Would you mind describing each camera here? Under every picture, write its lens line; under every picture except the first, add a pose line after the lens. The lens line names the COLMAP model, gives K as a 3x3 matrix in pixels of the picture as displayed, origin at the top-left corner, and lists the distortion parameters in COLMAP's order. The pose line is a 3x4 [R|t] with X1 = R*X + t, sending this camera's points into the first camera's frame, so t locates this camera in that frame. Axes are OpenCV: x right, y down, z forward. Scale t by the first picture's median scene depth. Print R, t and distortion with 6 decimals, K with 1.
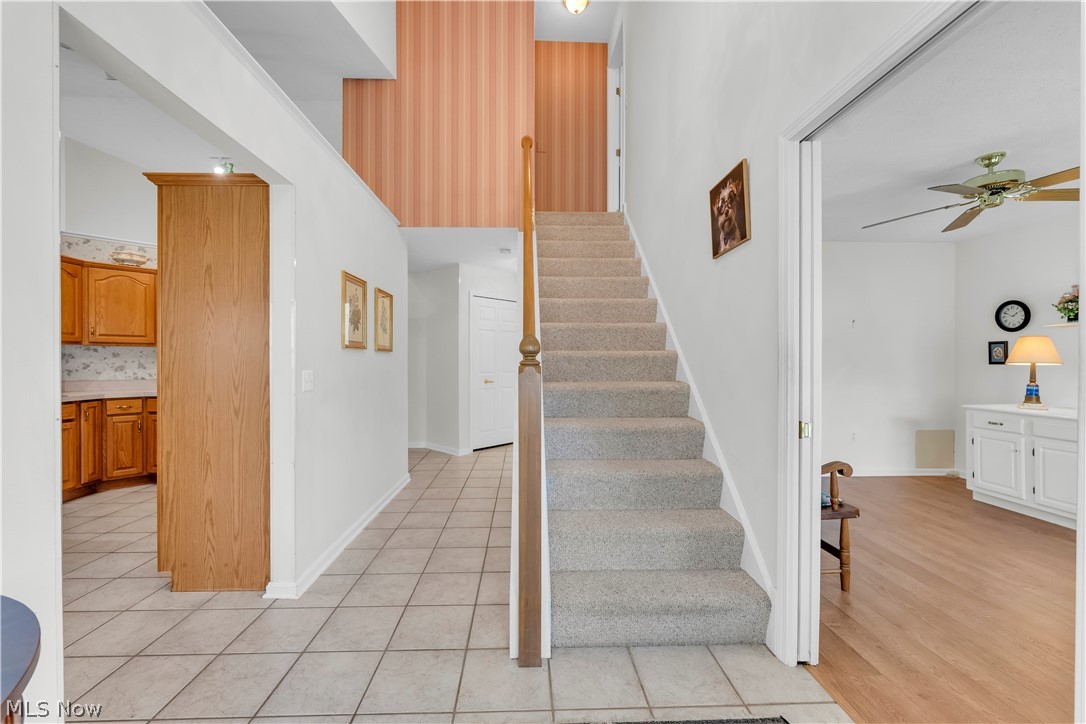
lens RADIAL K [[442.4, 0, 541.6], [0, 442.4, 364.4], [0, 0, 1]] dist [-0.001485, -0.000115]
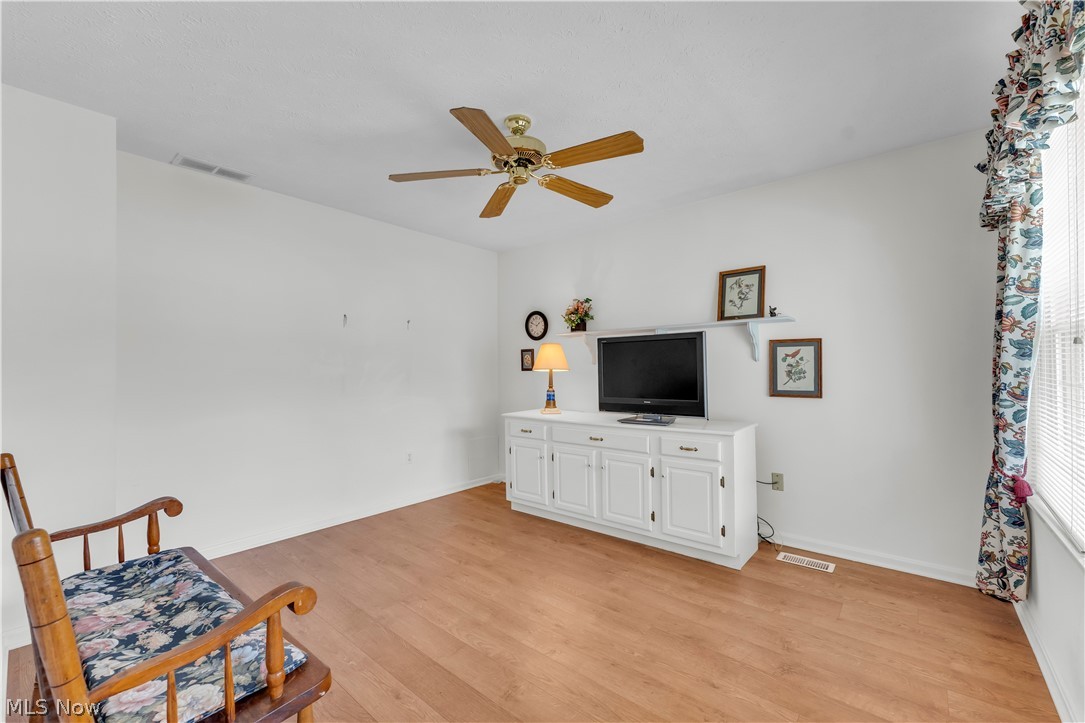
lens RADIAL K [[445.3, 0, 538.0], [0, 445.3, 358.3], [0, 0, 1]] dist [-0.001132, -0.000582]
pose [[0.679323, 0.012061, 0.733740, 0.318662], [0.011910, 0.999552, -0.027457, -0.000858], [-0.733742, 0.027391, 0.678875, 0.305742]]
